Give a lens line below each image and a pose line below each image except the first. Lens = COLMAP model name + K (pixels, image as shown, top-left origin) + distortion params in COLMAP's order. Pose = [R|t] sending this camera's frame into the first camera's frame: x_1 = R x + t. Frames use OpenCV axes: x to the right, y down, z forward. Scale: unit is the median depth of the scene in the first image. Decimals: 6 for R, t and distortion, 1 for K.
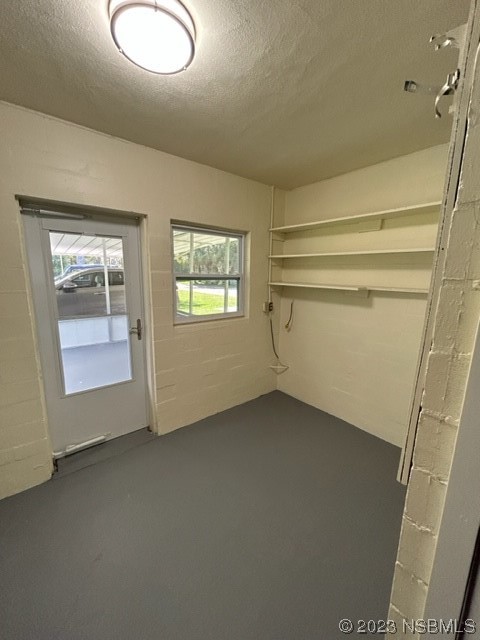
lens RADIAL K [[255.7, 0, 238.9], [0, 255.7, 319.0], [0, 0, 1]] dist [0.002101, -0.000181]
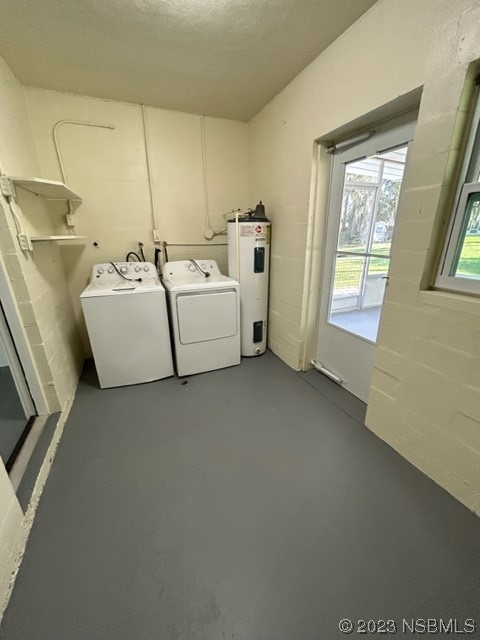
lens RADIAL K [[255.7, 0, 241.9], [0, 255.7, 324.0], [0, 0, 1]] dist [0.002101, -0.000181]
pose [[-0.265659, 0.305983, -0.914221, 0.437855], [-0.168921, 0.918852, 0.356619, -0.036206], [0.949153, 0.249170, -0.192415, 0.790460]]
